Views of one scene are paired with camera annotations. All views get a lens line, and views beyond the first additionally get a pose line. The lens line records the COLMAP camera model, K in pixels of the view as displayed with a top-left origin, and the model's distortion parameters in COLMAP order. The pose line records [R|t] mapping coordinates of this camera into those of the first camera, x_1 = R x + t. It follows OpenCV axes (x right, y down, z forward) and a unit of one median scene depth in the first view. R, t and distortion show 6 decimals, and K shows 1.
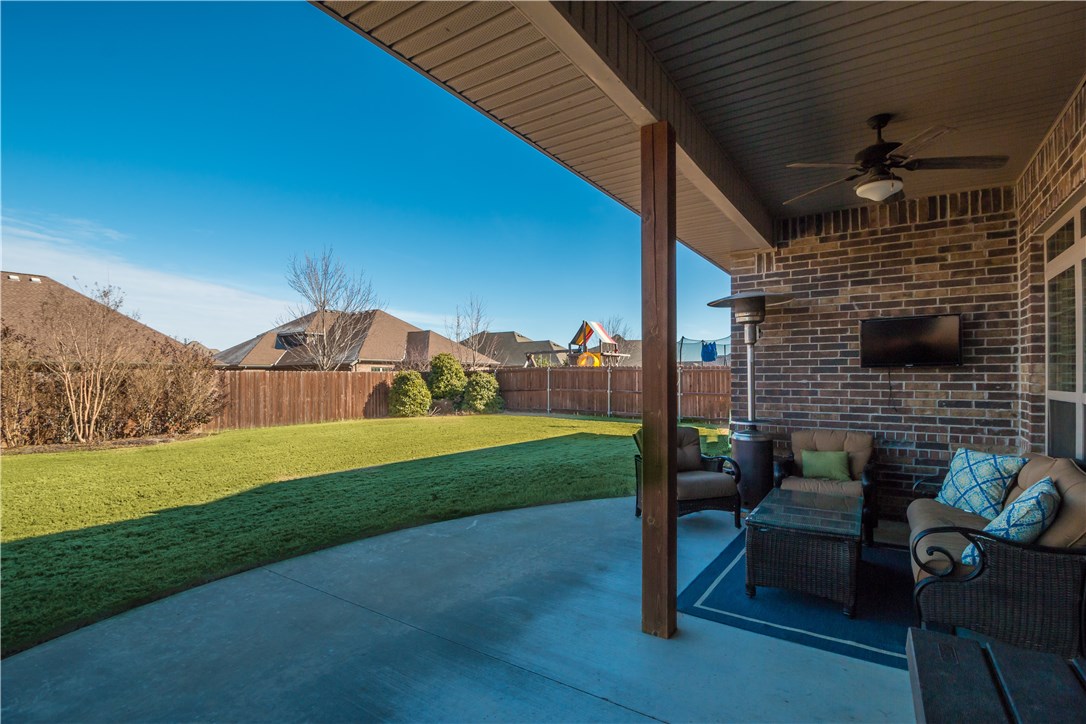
lens RADIAL K [[505.0, 0, 538.7], [0, 505.0, 373.8], [0, 0, 1]] dist [-0.004920, -0.010730]
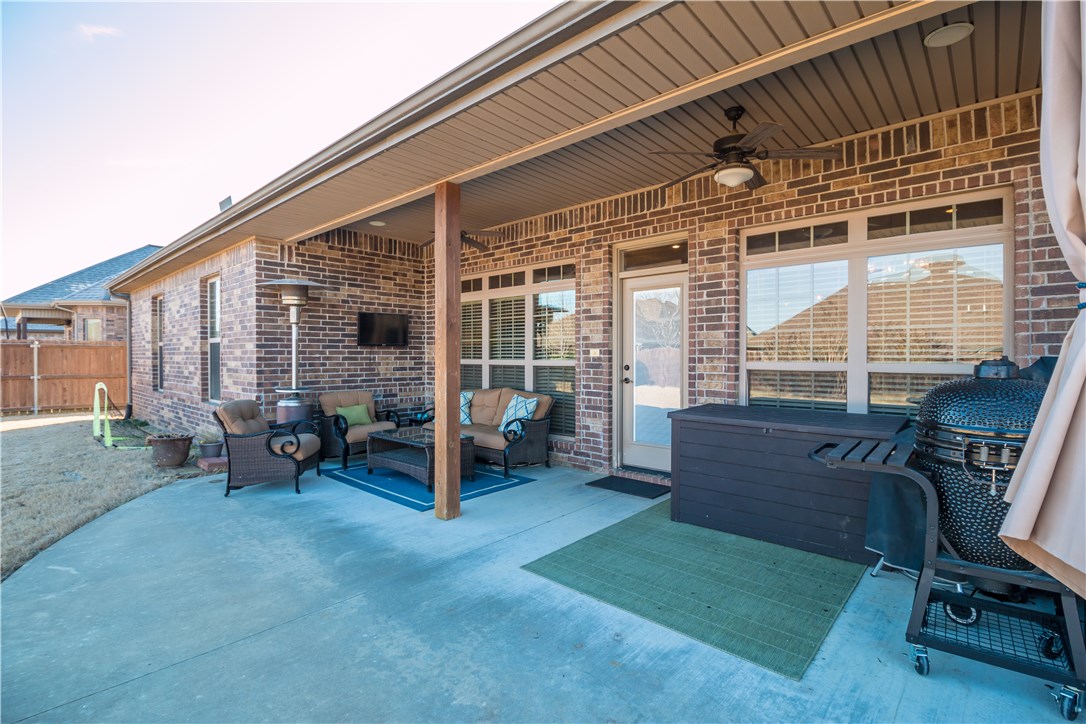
lens RADIAL K [[505.0, 0, 535.5], [0, 505.0, 356.9], [0, 0, 1]] dist [-0.004920, -0.010730]
pose [[0.147827, -0.003568, 0.989007, -0.699238], [-0.009365, 0.999944, 0.005007, 0.007630], [-0.988969, -0.010003, 0.147785, 0.292351]]
